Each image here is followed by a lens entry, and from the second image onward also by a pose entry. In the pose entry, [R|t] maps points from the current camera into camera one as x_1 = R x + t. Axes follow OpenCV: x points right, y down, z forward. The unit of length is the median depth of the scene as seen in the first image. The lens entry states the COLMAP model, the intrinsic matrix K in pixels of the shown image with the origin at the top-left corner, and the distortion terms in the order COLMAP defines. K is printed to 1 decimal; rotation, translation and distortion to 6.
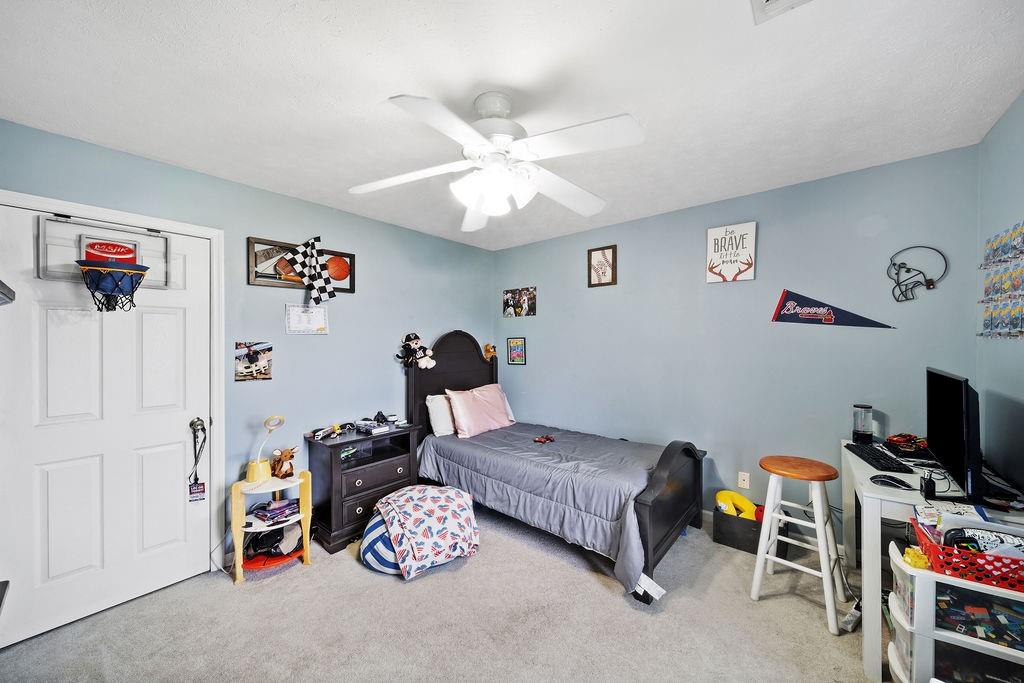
lens RADIAL K [[373.3, 0, 514.2], [0, 373.3, 343.5], [0, 0, 1]] dist [-0.000717, 0.000084]
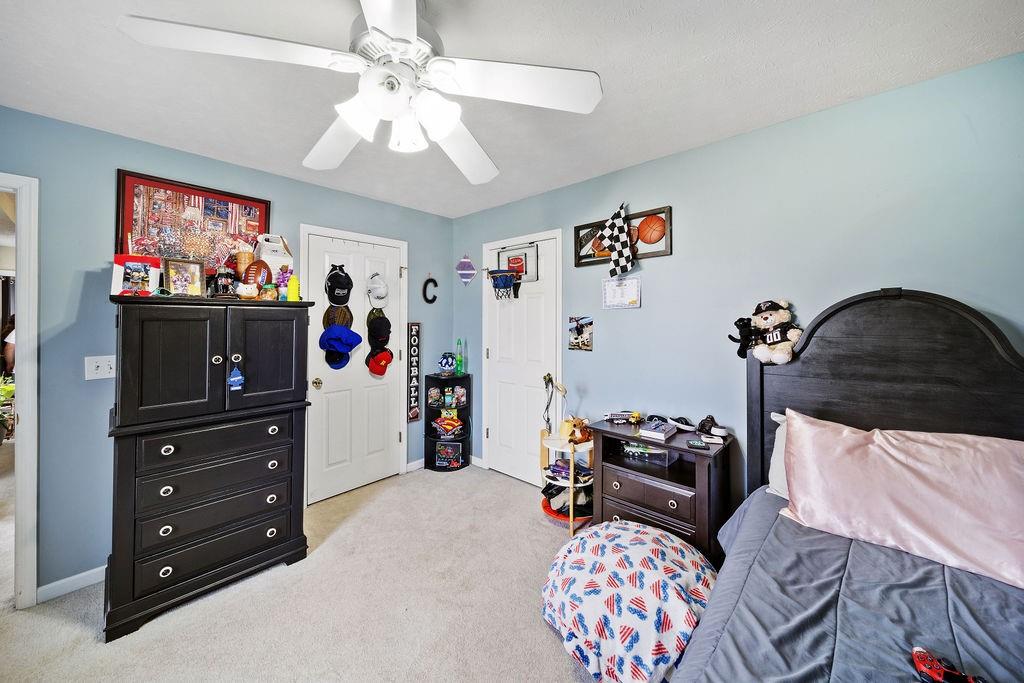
lens RADIAL K [[373.3, 0, 526.7], [0, 373.3, 312.1], [0, 0, 1]] dist [-0.000717, 0.000084]
pose [[-0.036470, -0.012830, -0.999252, 0.450698], [-0.000087, 0.999918, -0.012835, -0.003416], [0.999335, -0.000381, -0.036468, 0.872325]]
